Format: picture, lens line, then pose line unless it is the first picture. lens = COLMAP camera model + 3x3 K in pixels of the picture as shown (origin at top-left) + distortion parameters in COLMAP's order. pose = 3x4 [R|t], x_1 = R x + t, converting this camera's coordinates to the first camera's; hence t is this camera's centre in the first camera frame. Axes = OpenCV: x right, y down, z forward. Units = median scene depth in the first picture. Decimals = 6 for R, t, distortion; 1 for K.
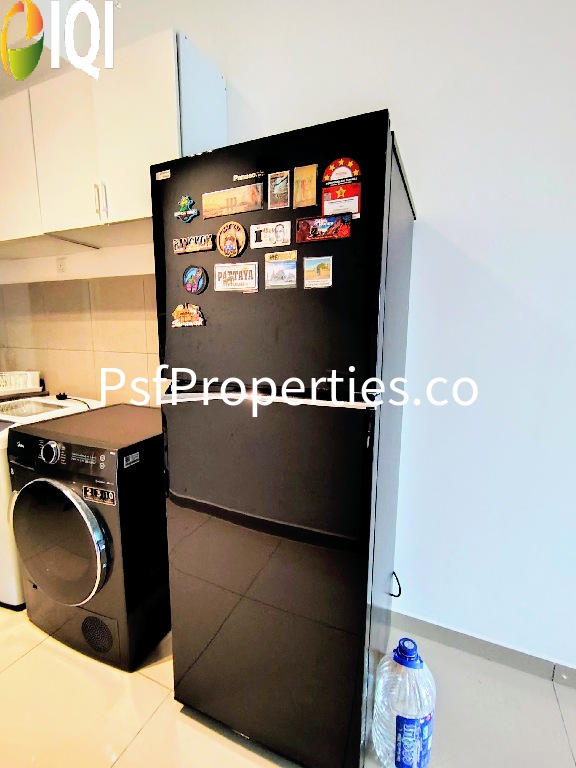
lens RADIAL K [[366.3, 0, 281.0], [0, 366.3, 386.1], [0, 0, 1]] dist [0.013460, -0.000643]
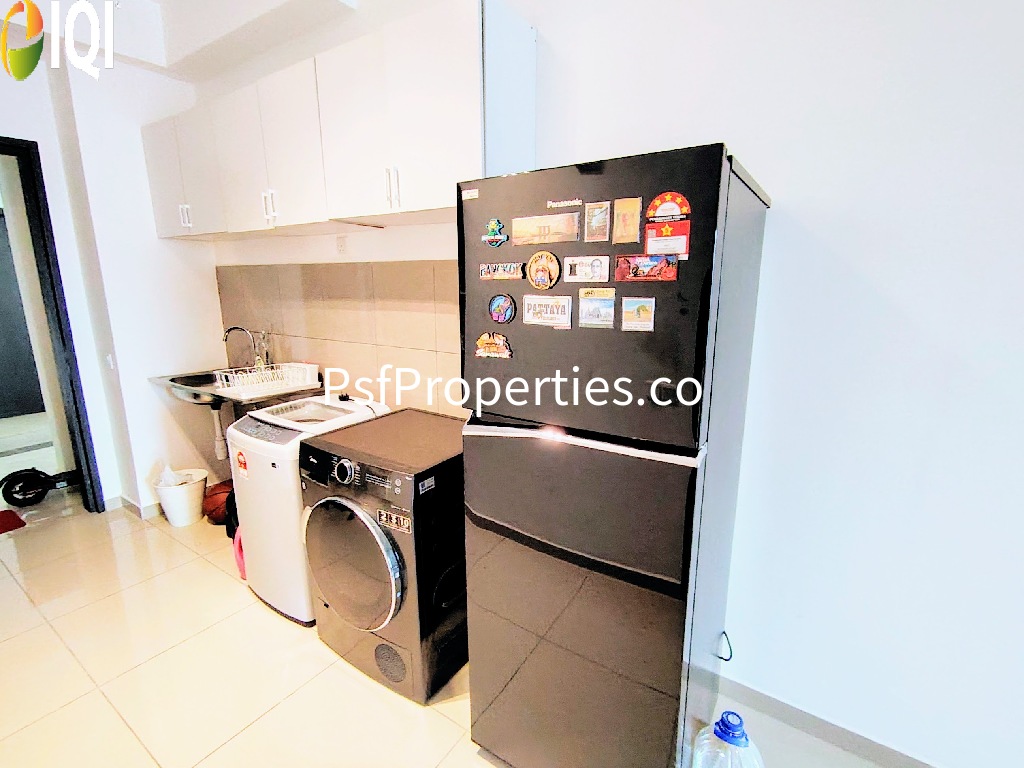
lens RADIAL K [[488.4, 0, 515.3], [0, 488.4, 380.1], [0, 0, 1]] dist [0.013460, -0.000643]
pose [[0.987837, 0.028206, -0.152911, -0.008410], [-0.019687, 0.998183, 0.056945, -0.182077], [0.154240, -0.053242, 0.986598, -0.217054]]
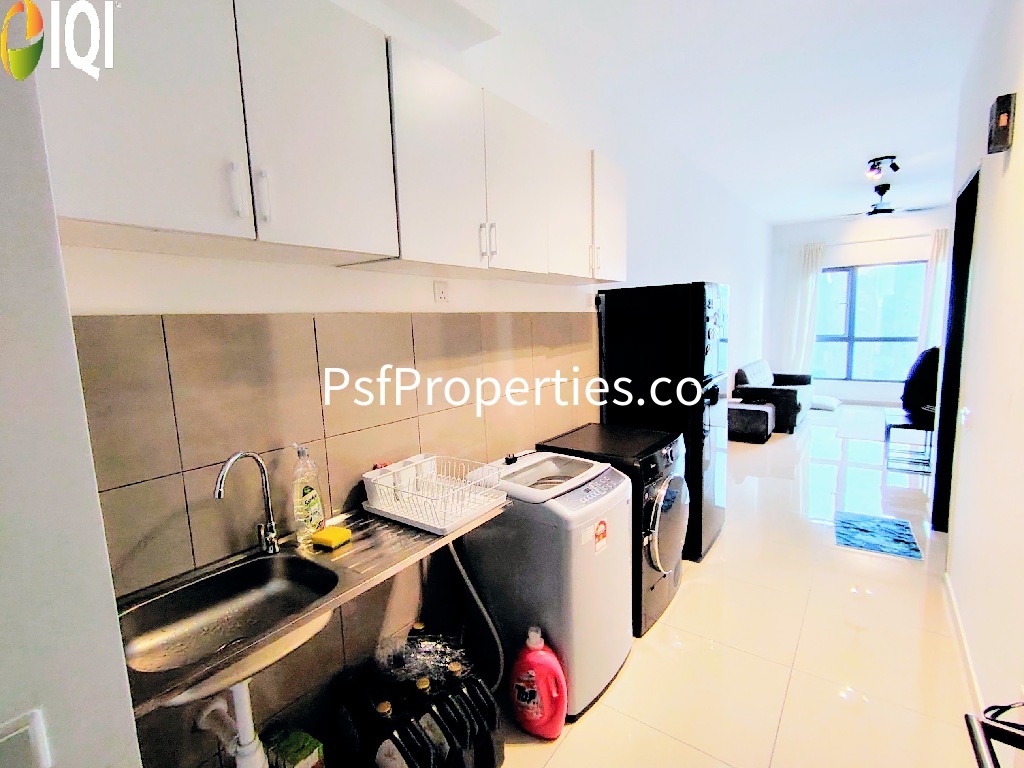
lens RADIAL K [[488.4, 0, 515.3], [0, 488.4, 380.1], [0, 0, 1]] dist [0.013460, -0.000643]
pose [[0.195319, -0.129751, 0.972119, -3.523415], [0.182924, 0.978636, 0.093867, -0.509502], [-0.963530, 0.159490, 0.214881, 1.625263]]
